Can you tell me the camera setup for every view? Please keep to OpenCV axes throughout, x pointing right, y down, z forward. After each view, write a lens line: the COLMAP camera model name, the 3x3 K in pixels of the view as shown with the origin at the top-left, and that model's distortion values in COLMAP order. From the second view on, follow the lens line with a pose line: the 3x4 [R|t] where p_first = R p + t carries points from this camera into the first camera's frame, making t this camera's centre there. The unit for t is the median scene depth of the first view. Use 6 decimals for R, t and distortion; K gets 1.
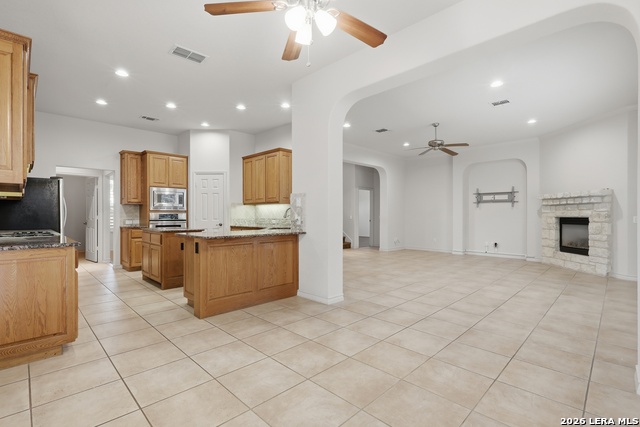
lens RADIAL K [[300.7, 0, 317.4], [0, 300.7, 212.8], [0, 0, 1]] dist [-0.002065, 0.000846]
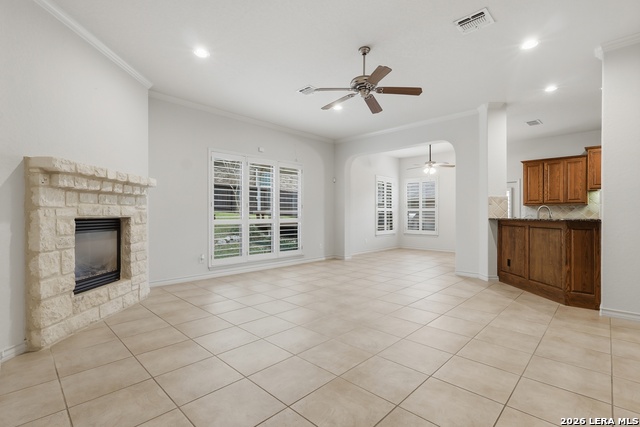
lens RADIAL K [[300.7, 0, 318.7], [0, 300.7, 215.8], [0, 0, 1]] dist [-0.002065, 0.000846]
pose [[-0.999967, -0.001367, -0.007972, 0.468384], [-0.001289, 0.999951, -0.009773, 0.016029], [0.007985, -0.009763, -0.999920, 1.507008]]
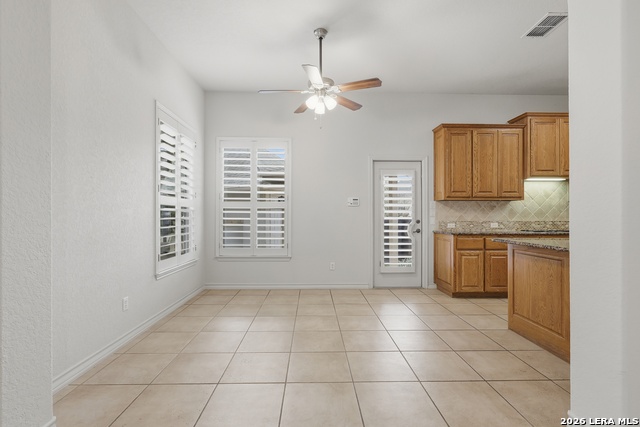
lens RADIAL K [[300.7, 0, 317.1], [0, 300.7, 215.7], [0, 0, 1]] dist [-0.002065, 0.000846]
pose [[-0.698314, -0.008152, -0.715745, 0.354330], [0.007130, 0.999806, -0.018344, 0.009796], [0.715756, -0.017913, -0.698120, 0.635620]]
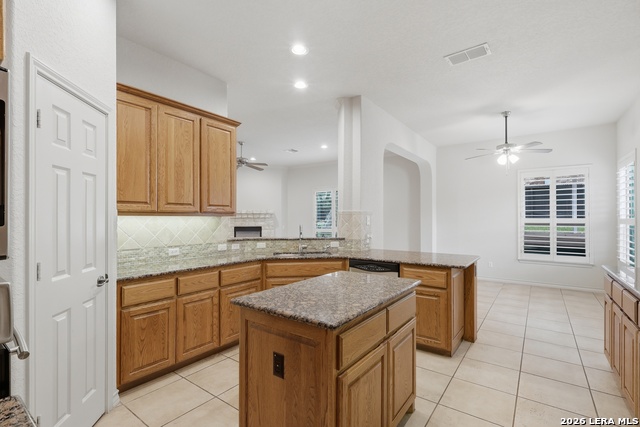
lens RADIAL K [[300.7, 0, 316.0], [0, 300.7, 216.9], [0, 0, 1]] dist [-0.002065, 0.000846]
pose [[-0.154754, 0.006129, 0.987934, -0.687723], [-0.002341, 0.999976, -0.006571, -0.024721], [-0.987950, -0.003330, -0.154736, 0.884242]]
